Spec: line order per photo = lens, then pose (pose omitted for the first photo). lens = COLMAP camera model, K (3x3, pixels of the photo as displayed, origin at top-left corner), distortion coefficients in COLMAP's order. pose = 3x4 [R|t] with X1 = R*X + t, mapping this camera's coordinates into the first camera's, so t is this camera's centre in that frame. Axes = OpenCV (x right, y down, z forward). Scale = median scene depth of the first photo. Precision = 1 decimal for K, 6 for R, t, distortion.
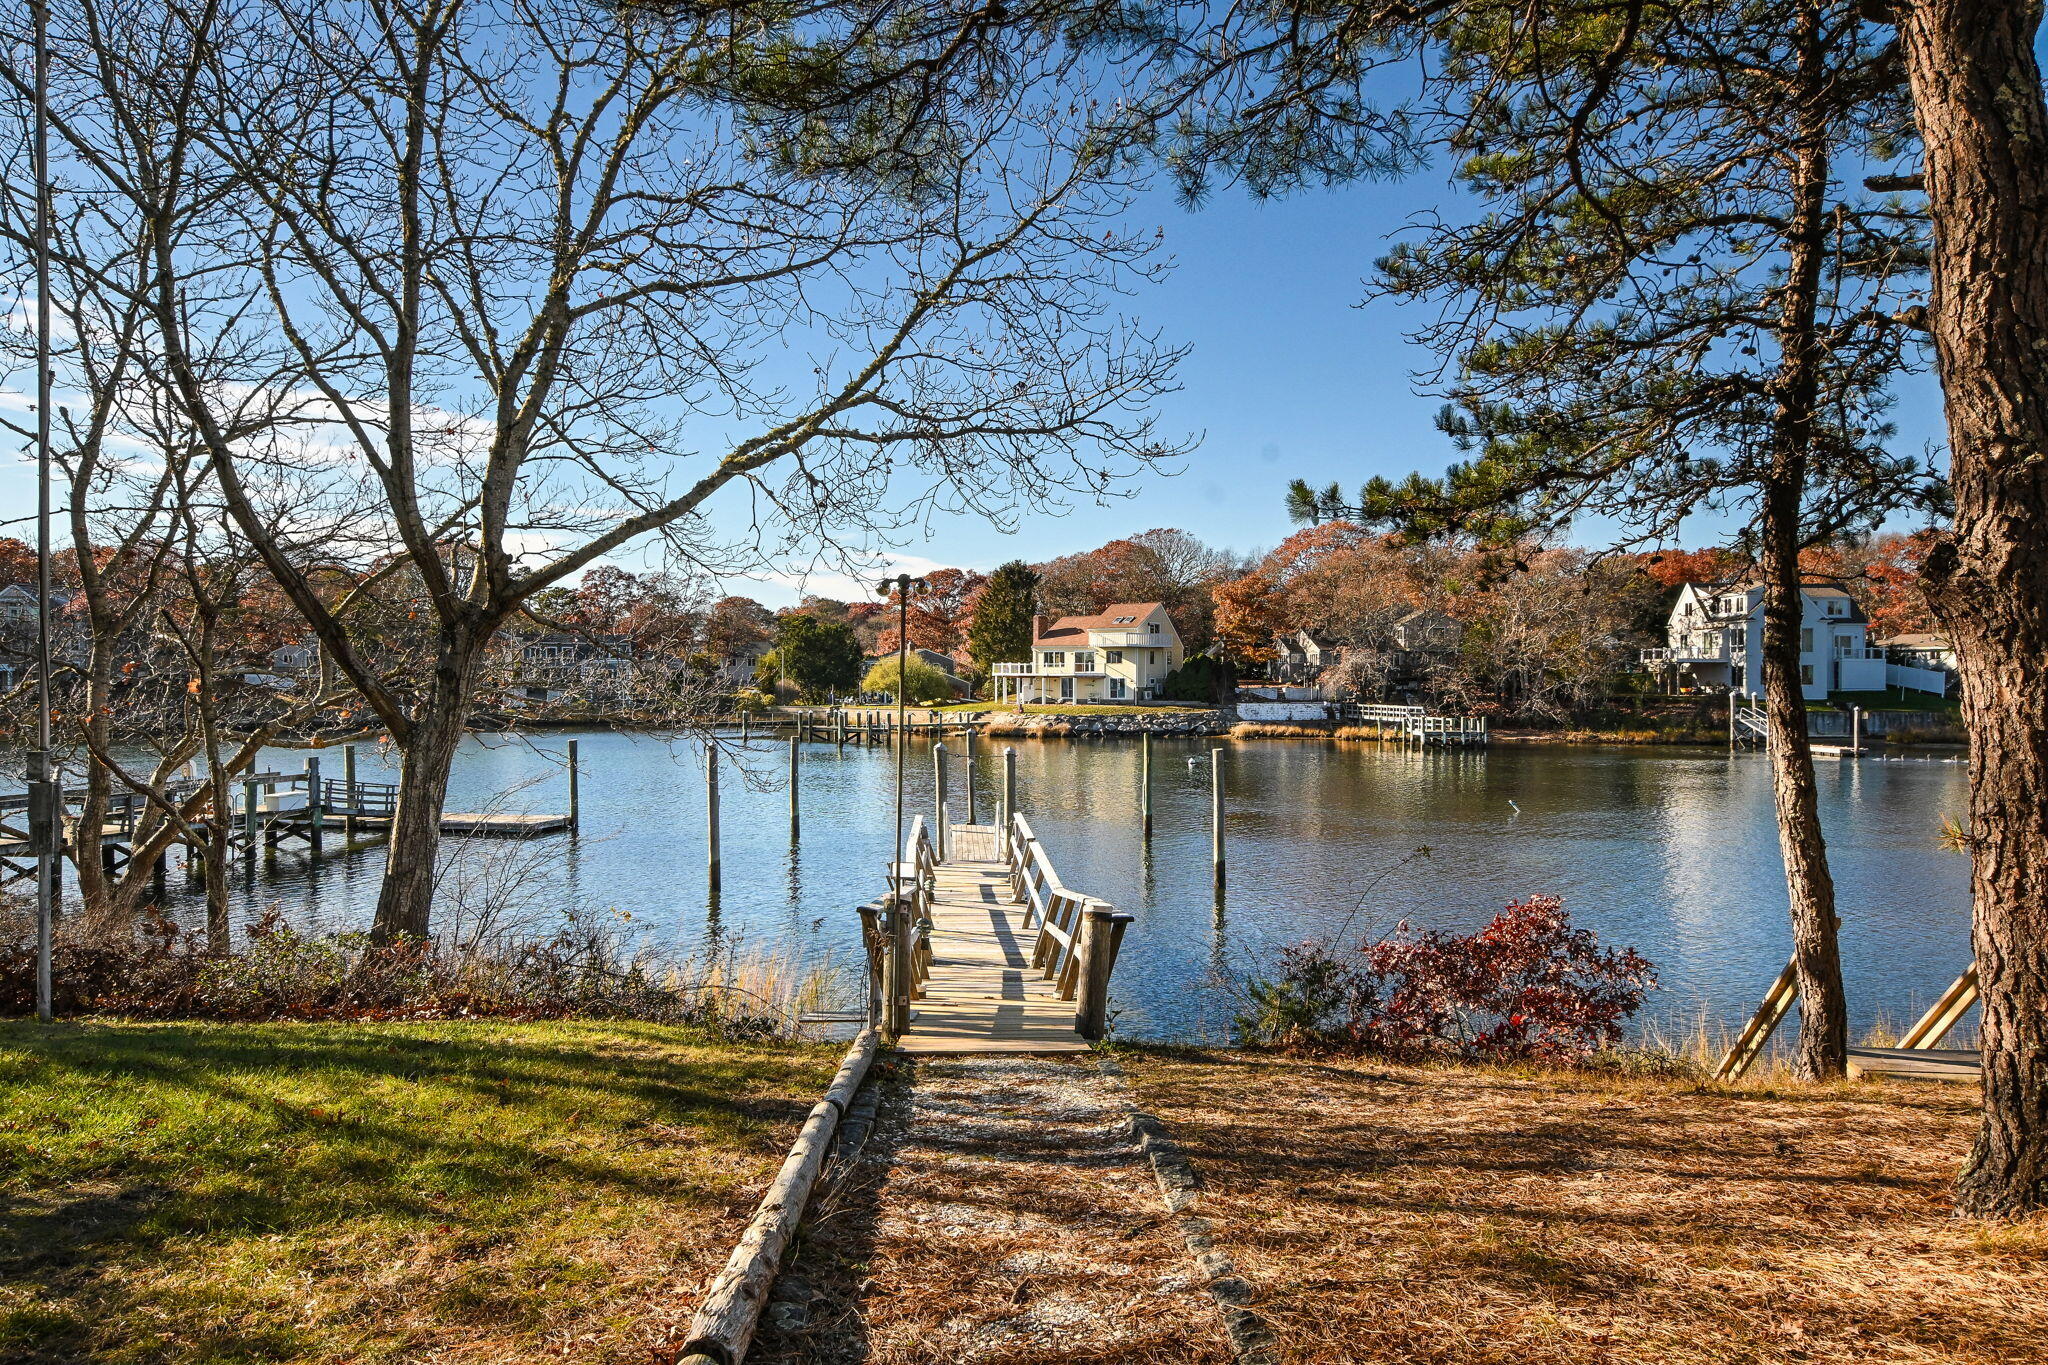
lens RADIAL K [[902.4, 0, 1016.0], [0, 902.4, 686.8], [0, 0, 1]] dist [-0.016052, 0.000207]
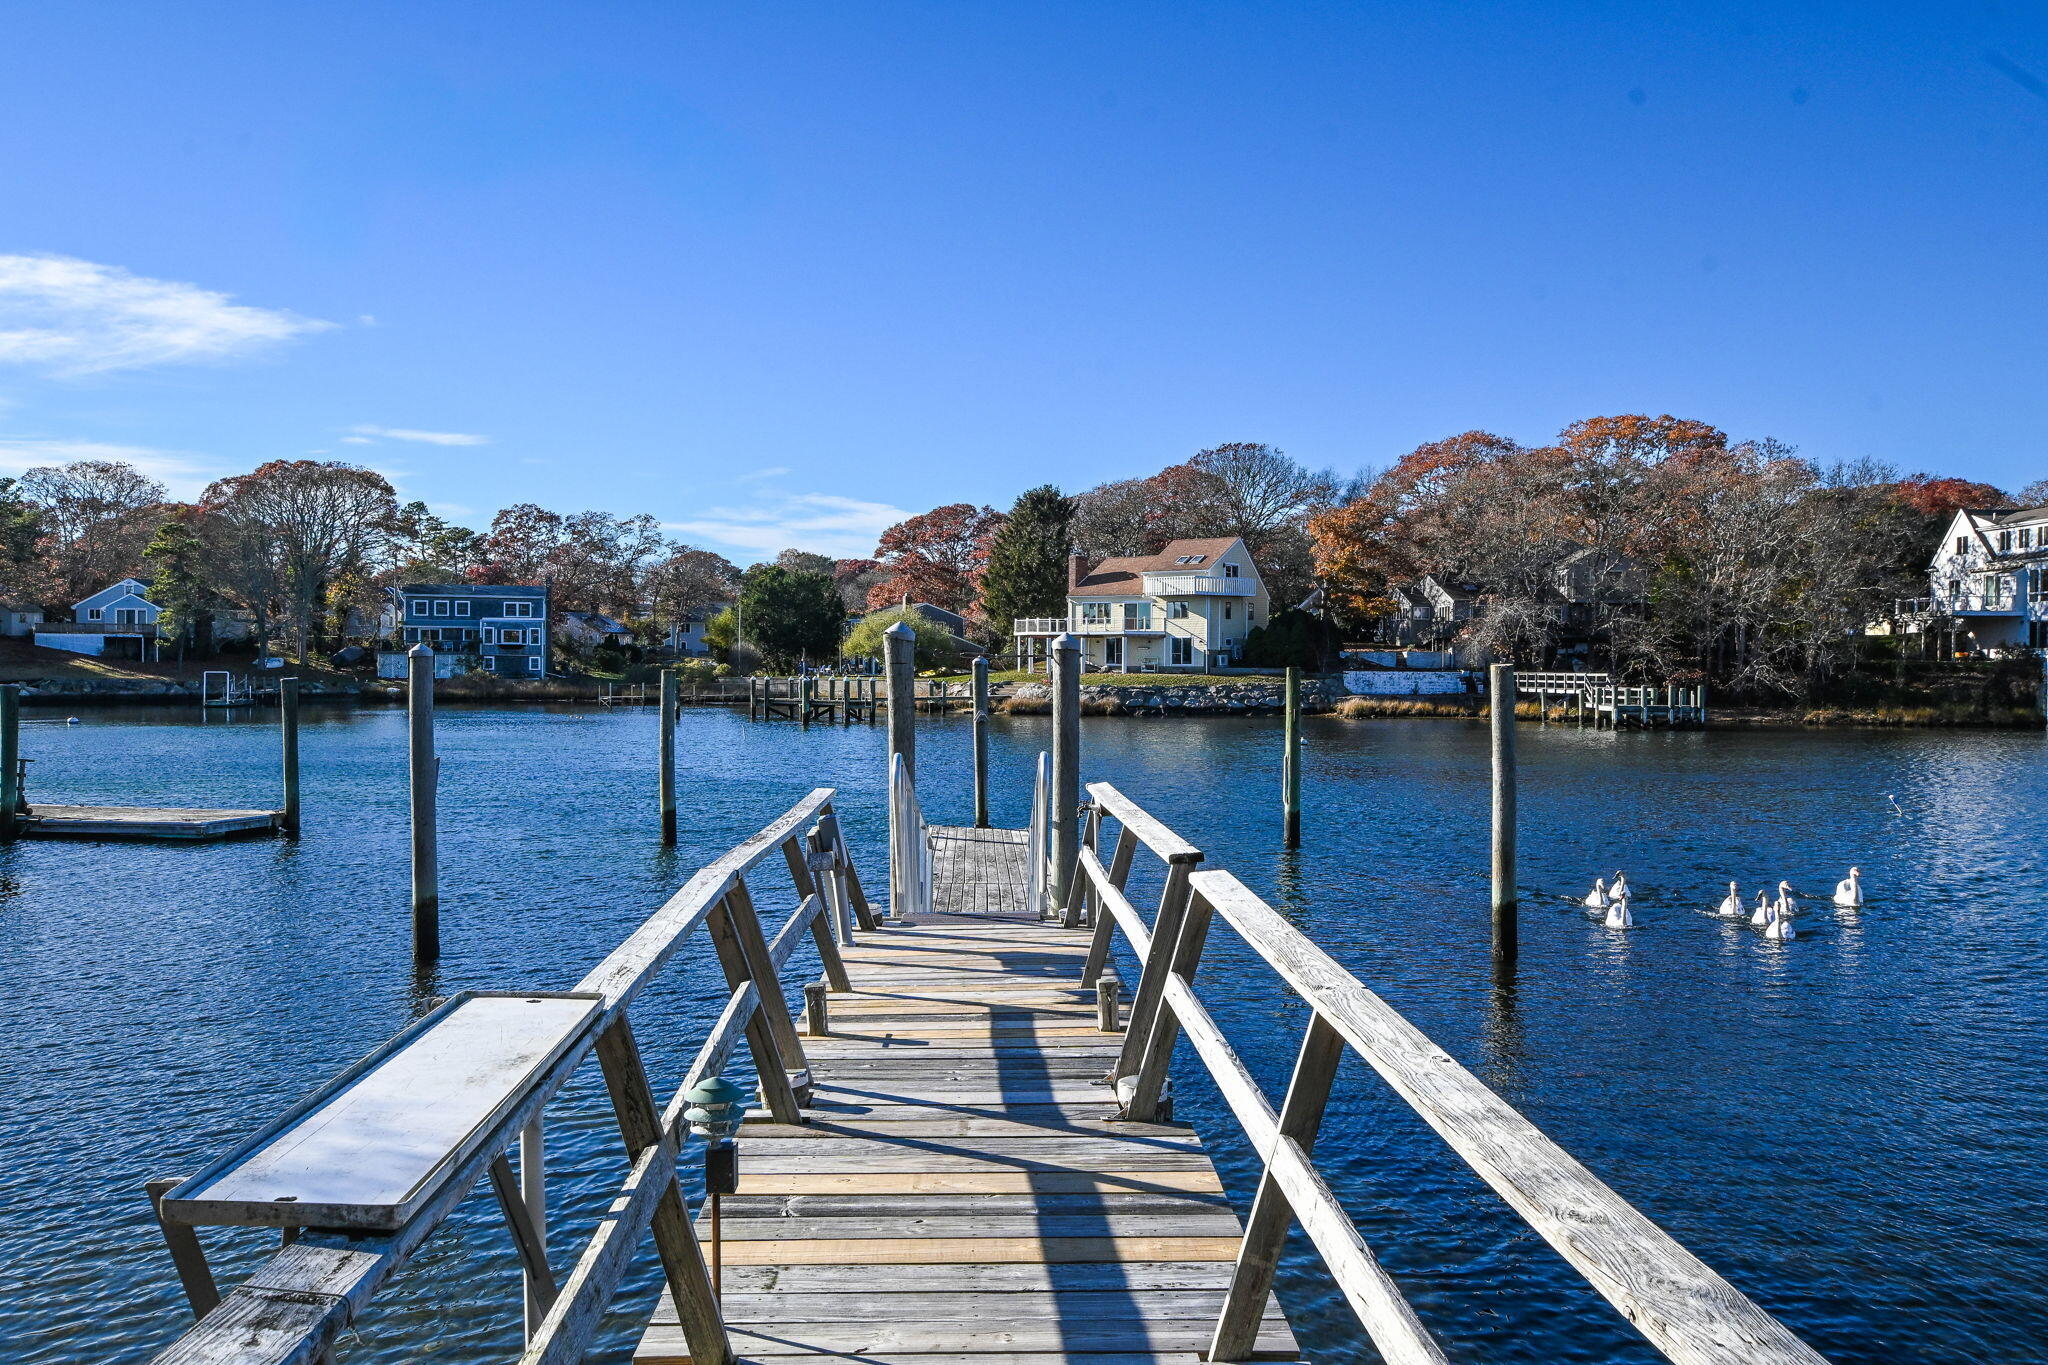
lens RADIAL K [[964.8, 0, 1030.3], [0, 964.8, 691.0], [0, 0, 1]] dist [-0.003307, -0.000858]
pose [[0.999974, 0.003217, -0.006433, -0.007636], [-0.003207, 0.999994, 0.001564, 0.033821], [0.006438, -0.001544, 0.999978, 0.202199]]
